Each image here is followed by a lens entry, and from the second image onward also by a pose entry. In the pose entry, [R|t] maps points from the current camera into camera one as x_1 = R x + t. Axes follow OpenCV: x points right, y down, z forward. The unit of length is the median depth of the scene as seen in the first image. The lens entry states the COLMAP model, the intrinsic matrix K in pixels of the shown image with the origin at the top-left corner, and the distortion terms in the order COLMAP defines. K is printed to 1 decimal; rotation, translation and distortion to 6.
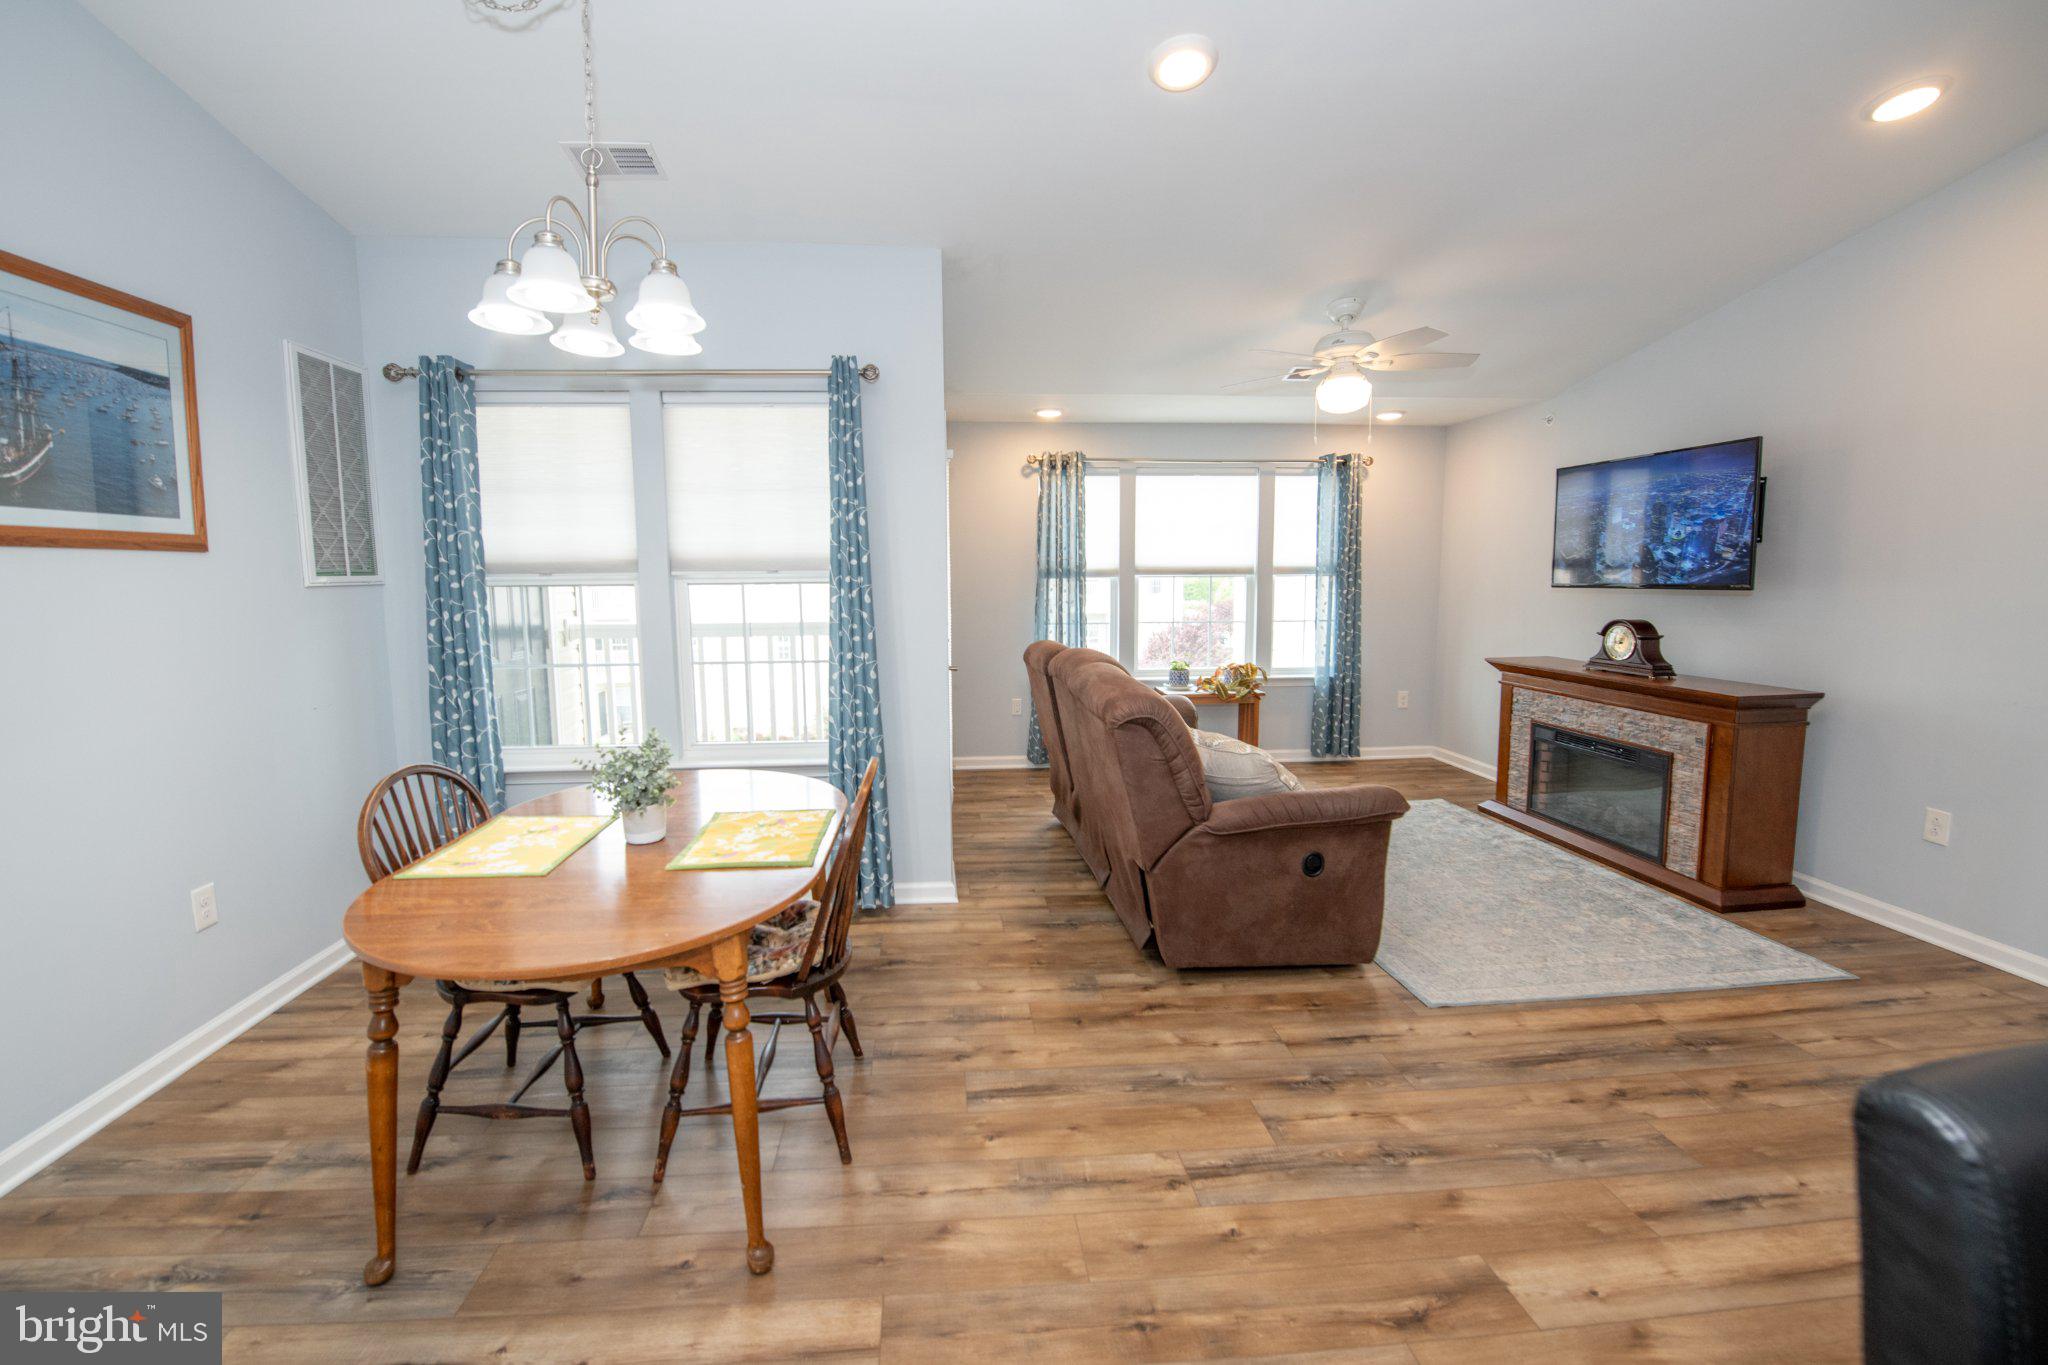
lens RADIAL K [[848.4, 0, 993.7], [0, 848.4, 662.1], [0, 0, 1]] dist [-0.013057, -0.003088]
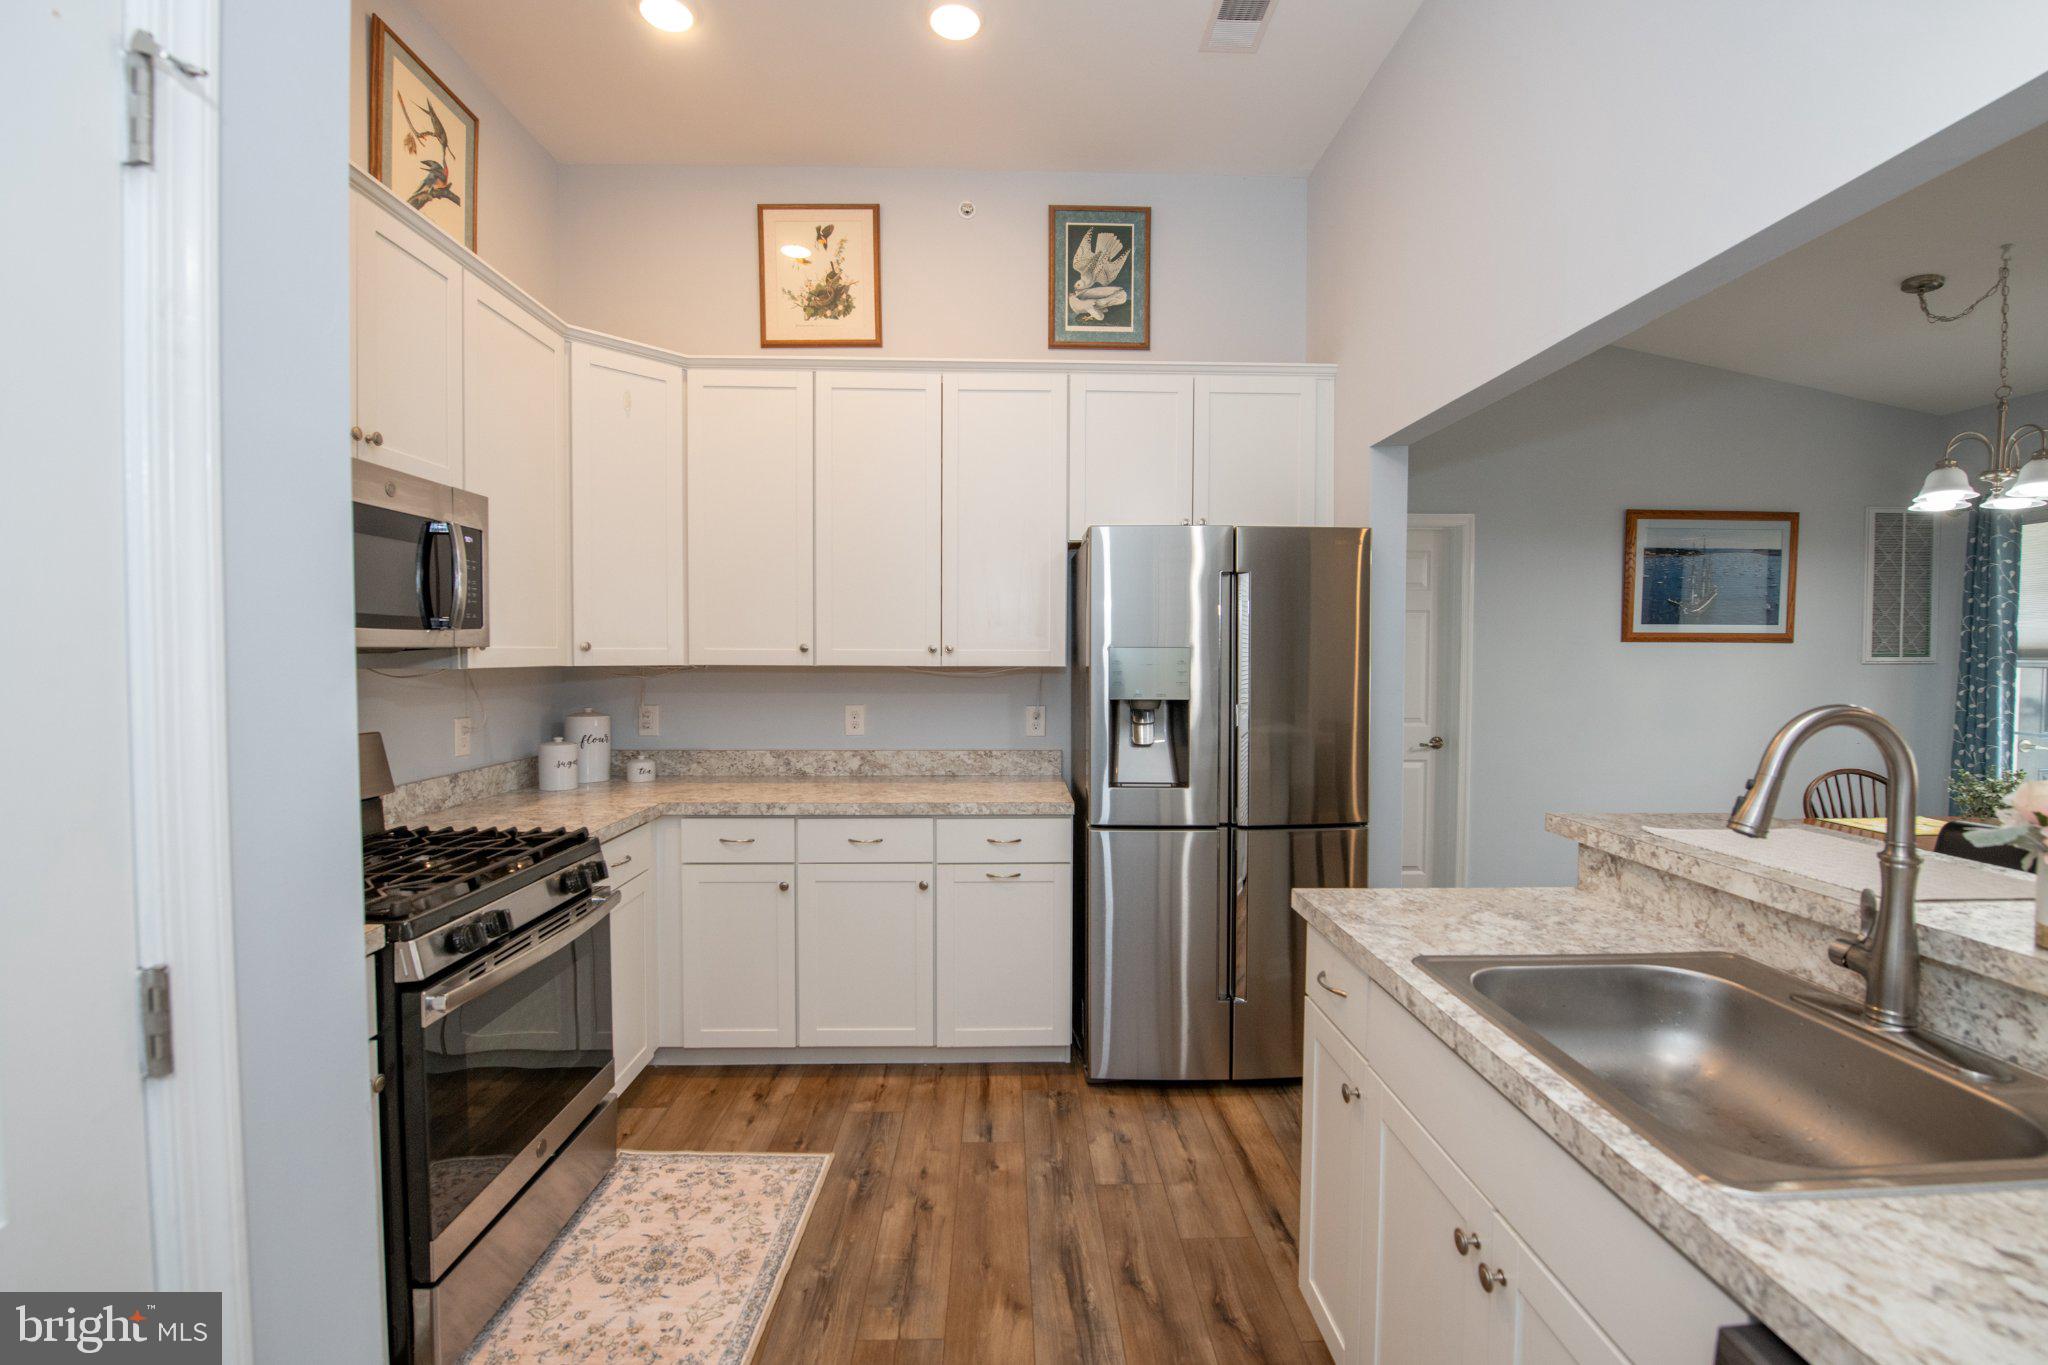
lens RADIAL K [[848.4, 0, 1040.8], [0, 848.4, 678.3], [0, 0, 1]] dist [-0.013057, -0.003088]
pose [[-0.041478, 0.038356, -0.998403, 0.644708], [-0.107415, 0.993300, 0.042622, 0.027834], [0.993349, 0.109012, -0.037080, -0.365458]]
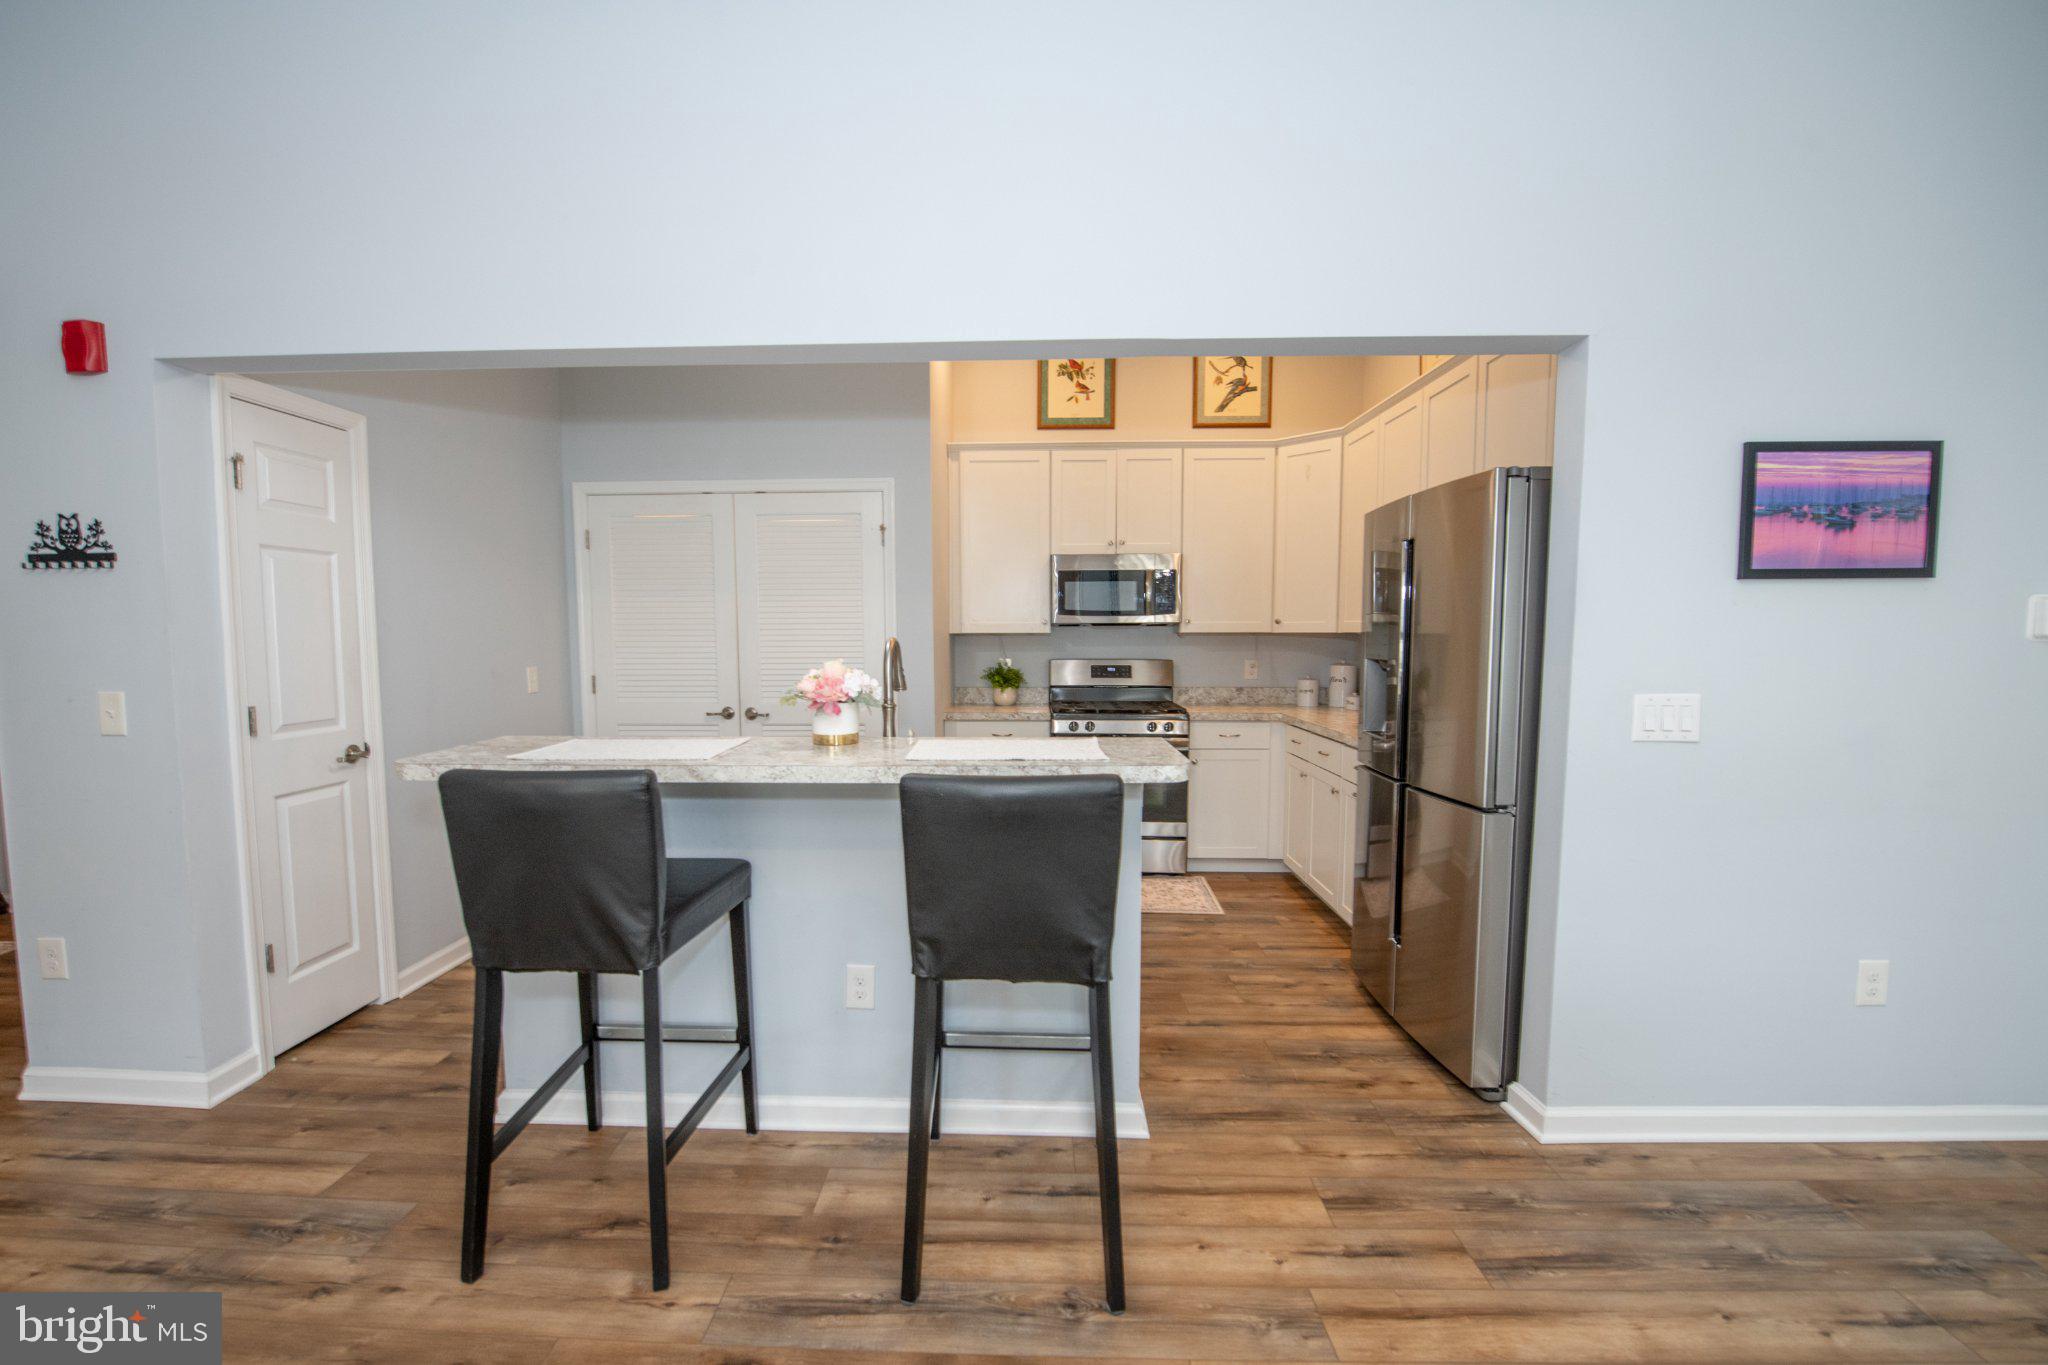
lens RADIAL K [[848.4, 0, 996.5], [0, 848.4, 698.2], [0, 0, 1]] dist [-0.013057, -0.003088]
pose [[-0.993721, 0.001667, 0.111875, 0.172911], [0.021731, 0.983724, 0.178367, -0.057179], [-0.109757, 0.179678, -0.977583, 0.612757]]
